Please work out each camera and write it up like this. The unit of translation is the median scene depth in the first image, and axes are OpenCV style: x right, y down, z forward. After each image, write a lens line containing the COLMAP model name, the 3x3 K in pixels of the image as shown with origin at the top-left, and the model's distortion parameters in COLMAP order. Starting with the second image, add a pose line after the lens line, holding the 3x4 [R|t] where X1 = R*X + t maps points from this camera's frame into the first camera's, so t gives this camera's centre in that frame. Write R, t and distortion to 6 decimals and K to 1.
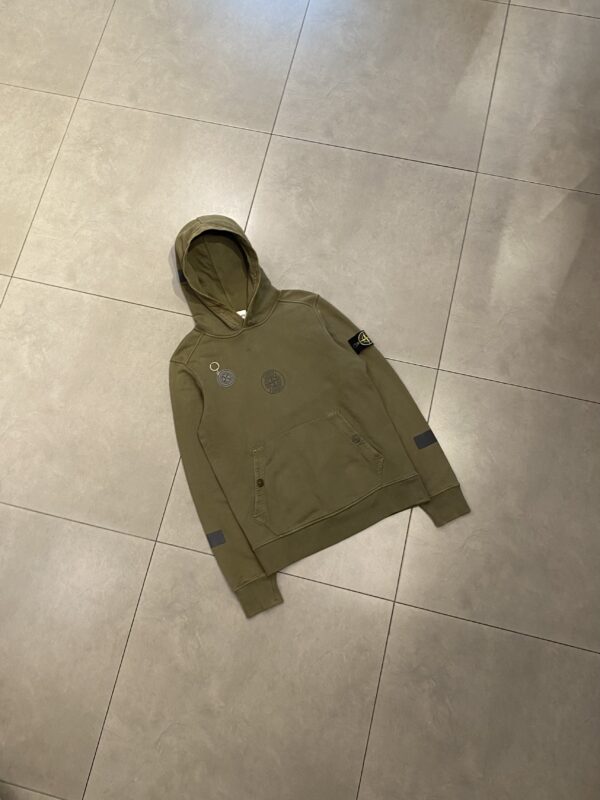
lens RADIAL K [[641.4, 0, 295.6], [0, 641.4, 399.6], [0, 0, 1]] dist [0.014374, -0.035779]
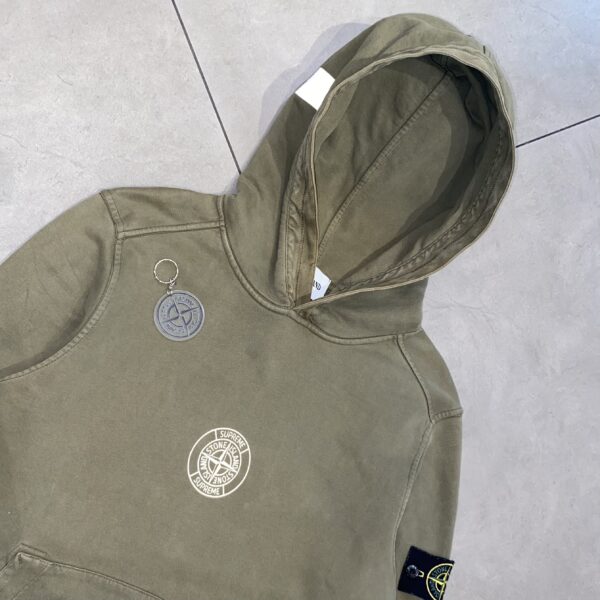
lens RADIAL K [[637.3, 0, 274.7], [0, 637.3, 338.3], [0, 0, 1]] dist [0.010151, 0.000000]
pose [[0.553267, 0.815001, 0.172247, -0.136893], [-0.824224, 0.565547, -0.028480, -0.082326], [-0.120624, -0.126213, 0.984642, 0.631218]]
